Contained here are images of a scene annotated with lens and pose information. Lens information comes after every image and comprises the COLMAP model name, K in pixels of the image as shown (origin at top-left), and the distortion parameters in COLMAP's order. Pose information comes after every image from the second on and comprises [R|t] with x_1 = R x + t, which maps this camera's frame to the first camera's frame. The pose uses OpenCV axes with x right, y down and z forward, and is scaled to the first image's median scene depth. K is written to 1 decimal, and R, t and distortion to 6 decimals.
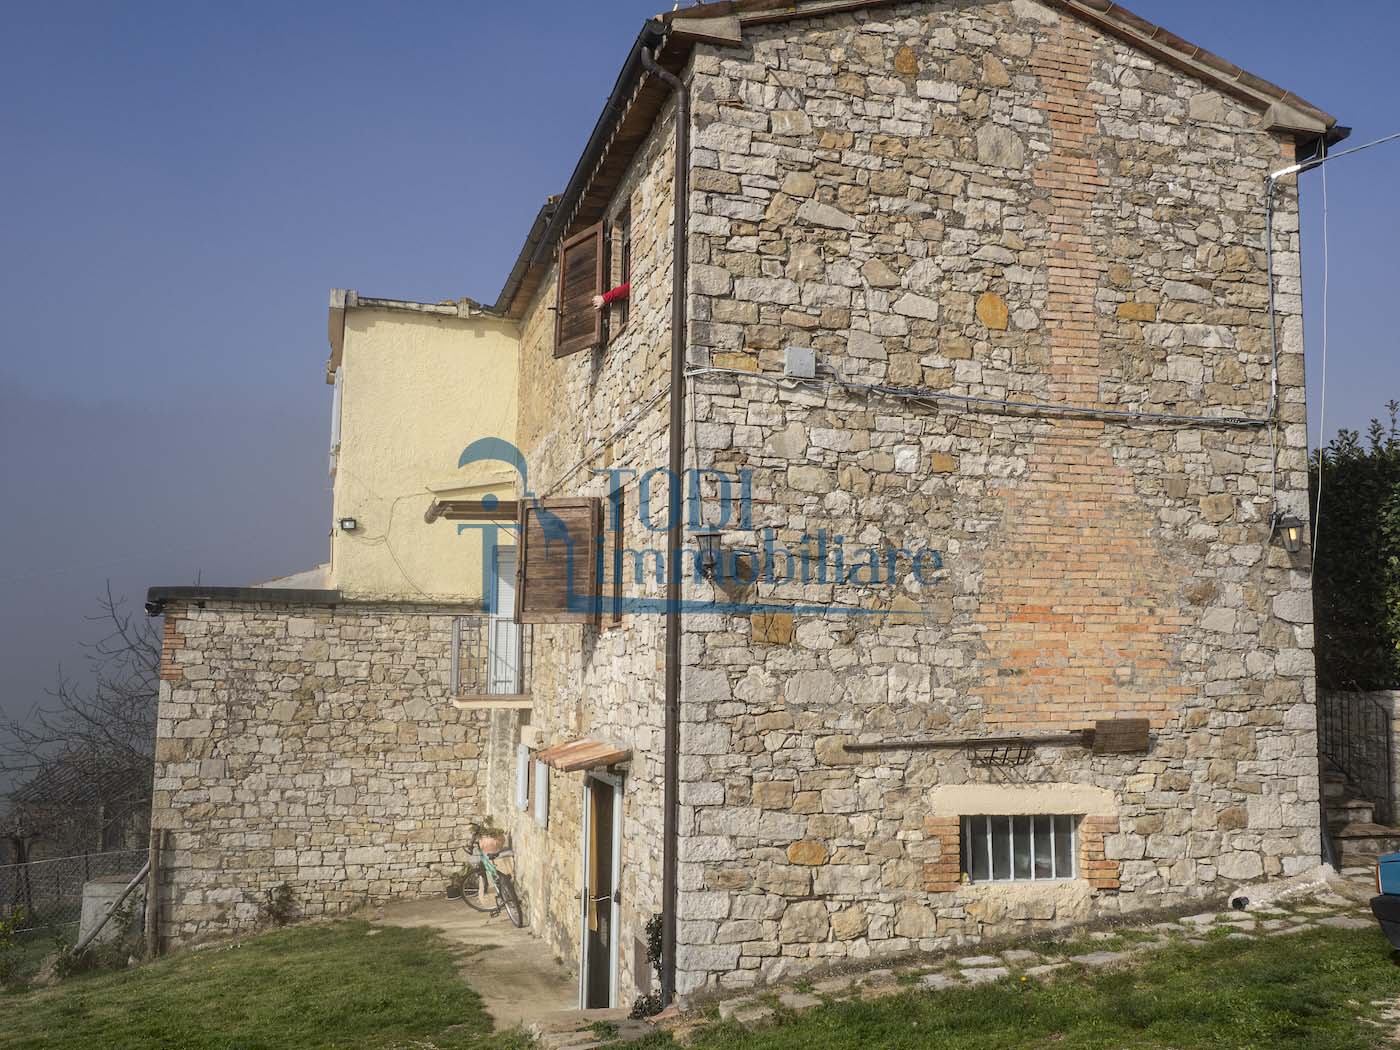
lens RADIAL K [[1263.5, 0, 628.4], [0, 1263.5, 496.1], [0, 0, 1]] dist [-0.015549, 0.009841]
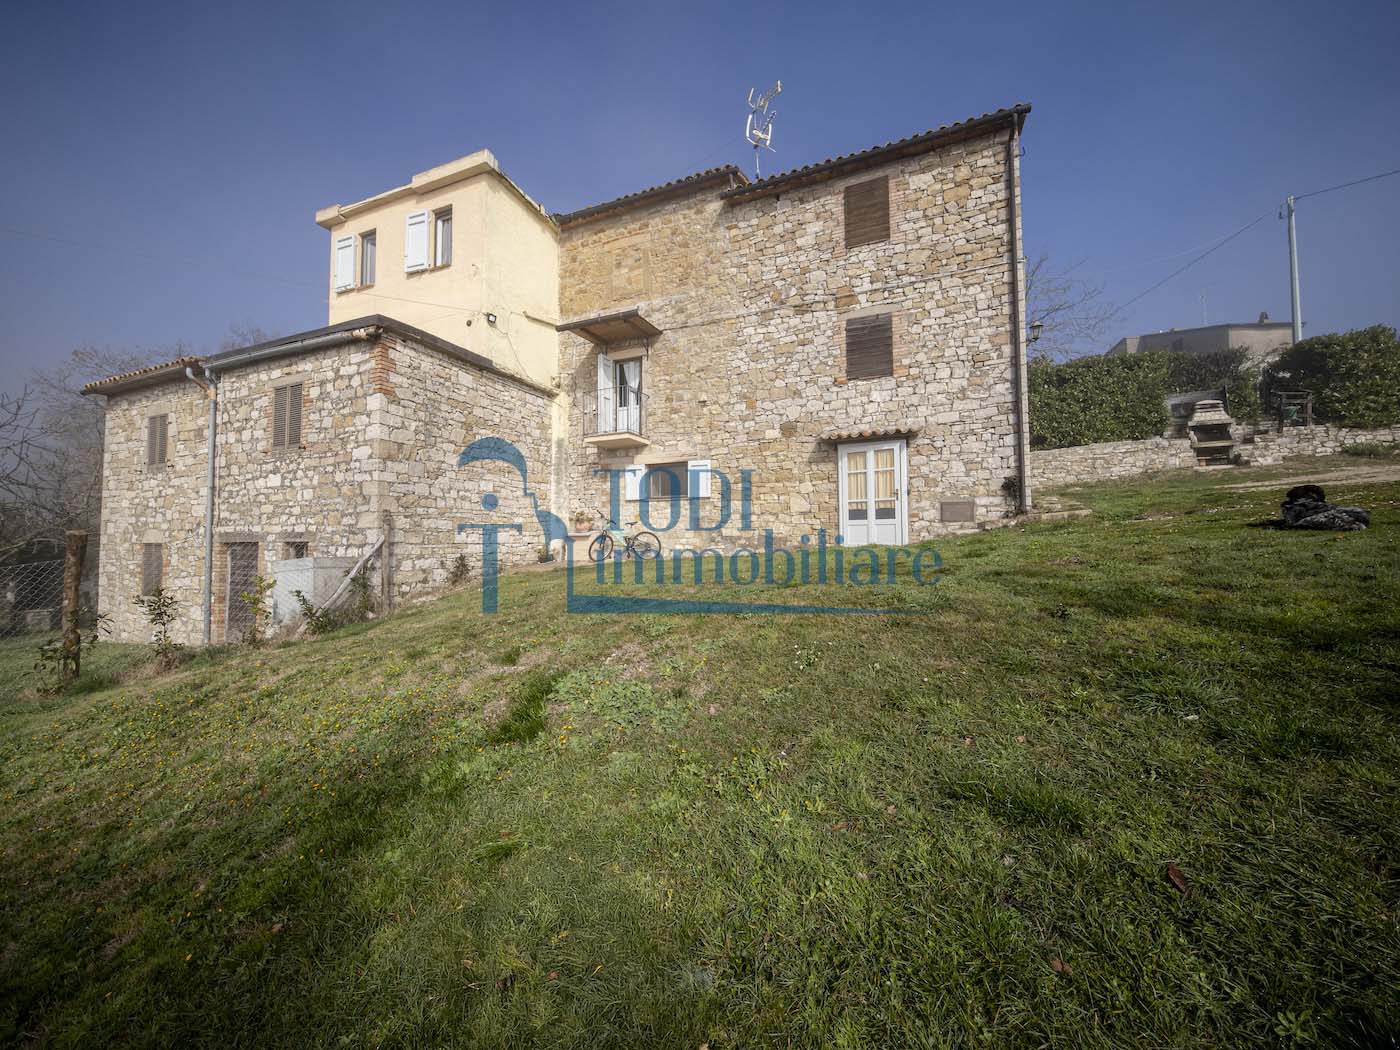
lens RADIAL K [[546.5, 0, 697.7], [0, 546.5, 511.0], [0, 0, 1]] dist [0.002660, -0.001817]
pose [[0.593170, 0.035885, 0.804277, -1.008223], [-0.092550, 0.995423, 0.023844, 0.361248], [-0.799740, -0.088579, 0.593776, 0.706723]]
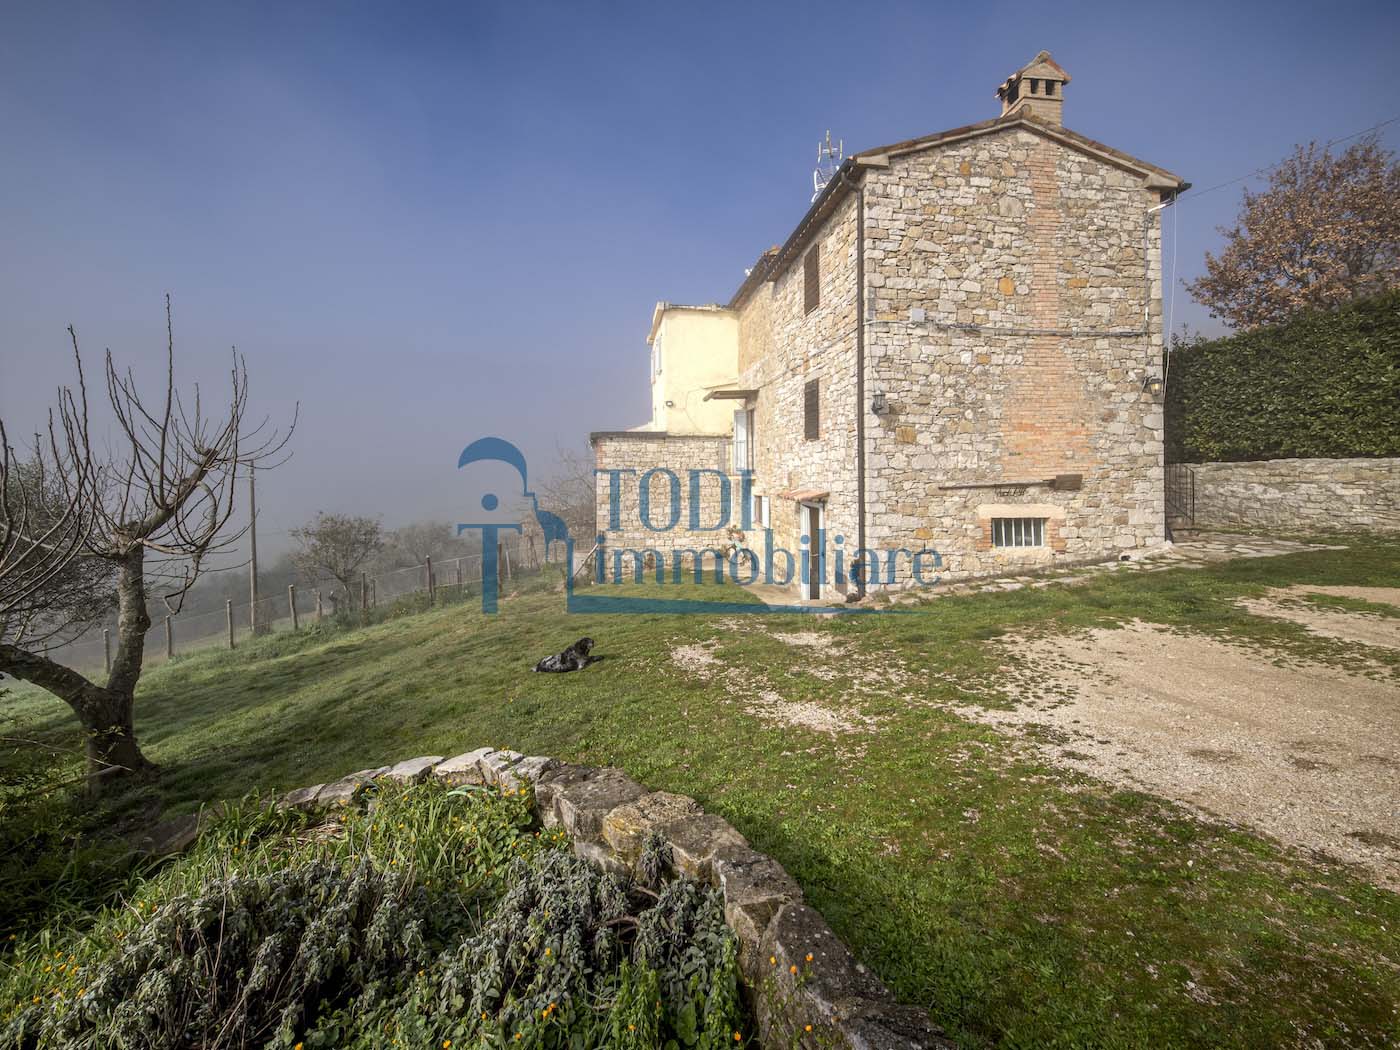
lens RADIAL K [[546.5, 0, 662.7], [0, 546.5, 447.4], [0, 0, 1]] dist [0.002660, -0.001817]
pose [[0.989725, -0.023198, -0.141091, -0.159105], [0.036312, 0.995180, 0.091094, 0.018404], [0.138298, -0.095281, 0.985797, -0.020193]]
